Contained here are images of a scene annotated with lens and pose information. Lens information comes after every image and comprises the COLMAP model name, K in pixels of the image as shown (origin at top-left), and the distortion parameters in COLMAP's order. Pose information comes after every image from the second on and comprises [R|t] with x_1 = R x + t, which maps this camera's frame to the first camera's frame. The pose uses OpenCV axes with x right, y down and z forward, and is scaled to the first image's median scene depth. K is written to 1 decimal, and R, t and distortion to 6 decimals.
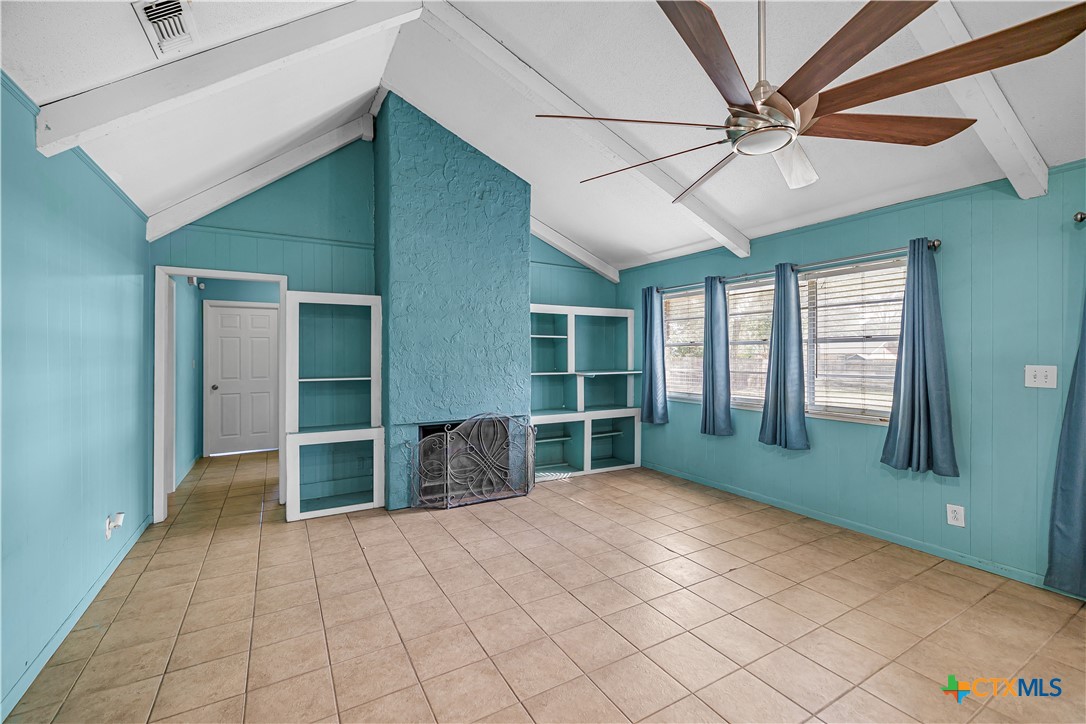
lens RADIAL K [[458.7, 0, 549.0], [0, 458.7, 356.1], [0, 0, 1]] dist [-0.000599, -0.000149]
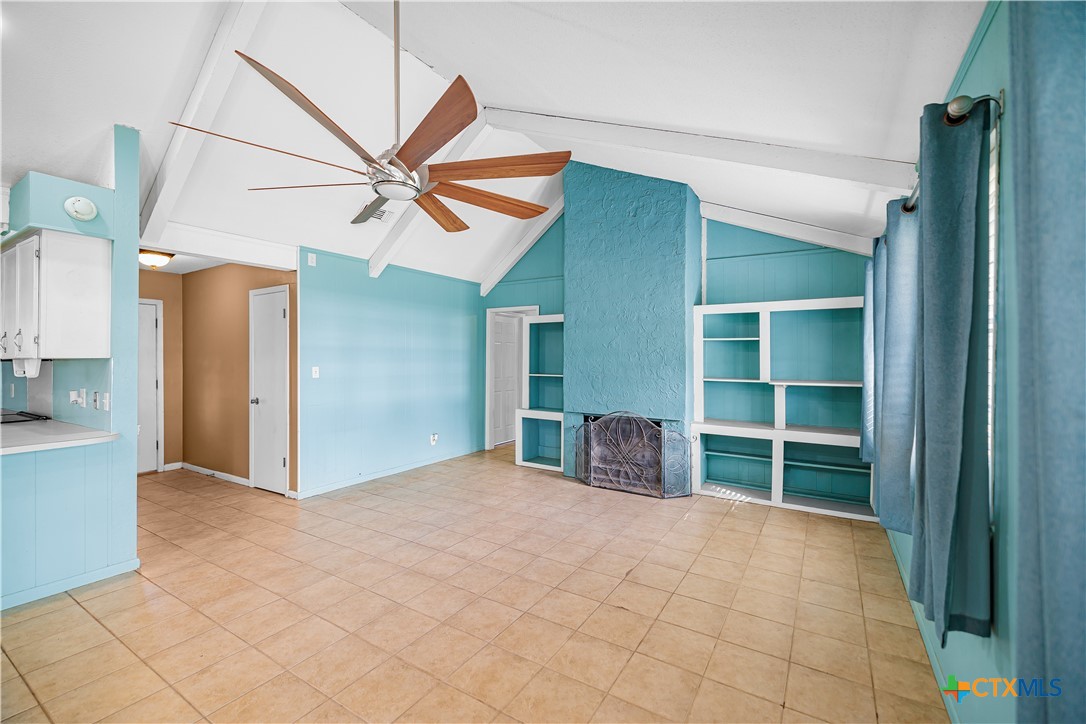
lens RADIAL K [[458.7, 0, 549.5], [0, 458.7, 358.2], [0, 0, 1]] dist [-0.000599, -0.000149]
pose [[0.465338, 0.003843, -0.885124, 0.764019], [-0.007894, 0.999969, 0.000192, -0.002969], [0.885098, 0.006898, 0.465354, 0.328371]]
